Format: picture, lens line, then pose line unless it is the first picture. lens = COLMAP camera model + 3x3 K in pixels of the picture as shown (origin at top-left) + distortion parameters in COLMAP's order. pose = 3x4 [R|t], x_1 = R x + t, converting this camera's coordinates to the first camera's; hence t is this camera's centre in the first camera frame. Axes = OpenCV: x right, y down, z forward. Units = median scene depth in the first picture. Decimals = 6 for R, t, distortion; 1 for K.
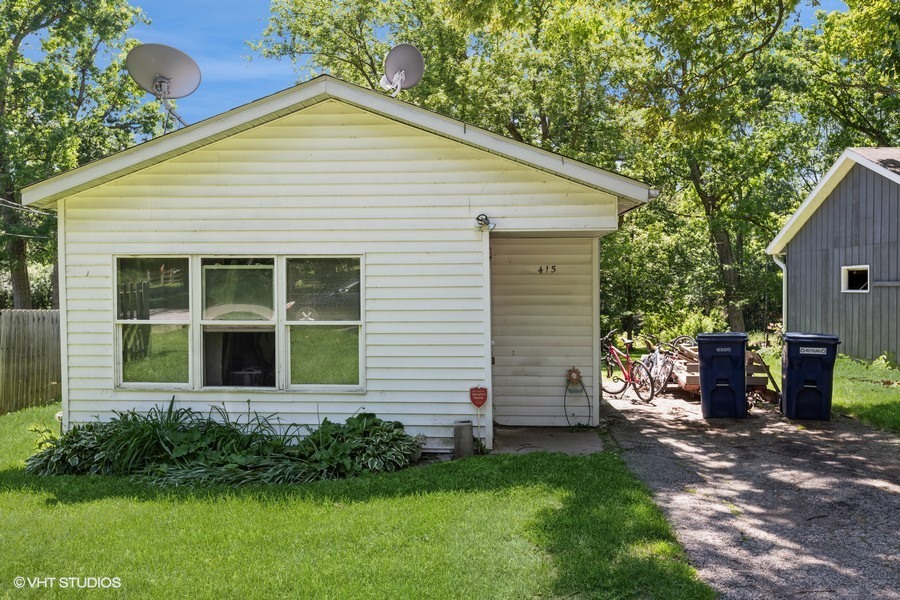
lens RADIAL K [[763.2, 0, 450.0], [0, 763.2, 300.0], [0, 0, 1]] dist [-0.005903, -0.001998]
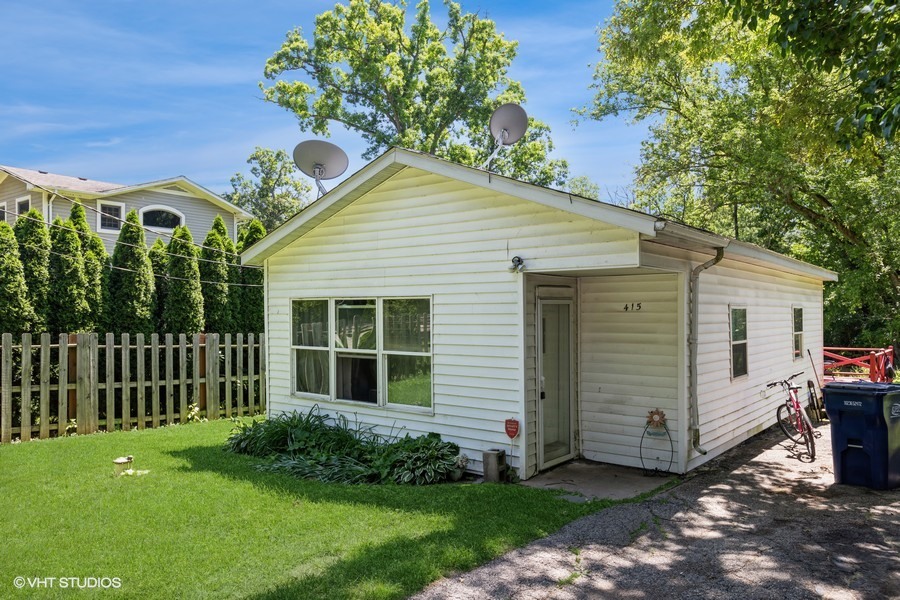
lens RADIAL K [[665.0, 0, 449.7], [0, 665.0, 327.9], [0, 0, 1]] dist [-0.000699, 0.000967]
pose [[0.813956, 0.015383, -0.580722, 0.493254], [-0.014453, 0.999876, 0.006229, -0.017298], [0.580746, 0.003323, 0.814078, 0.190852]]
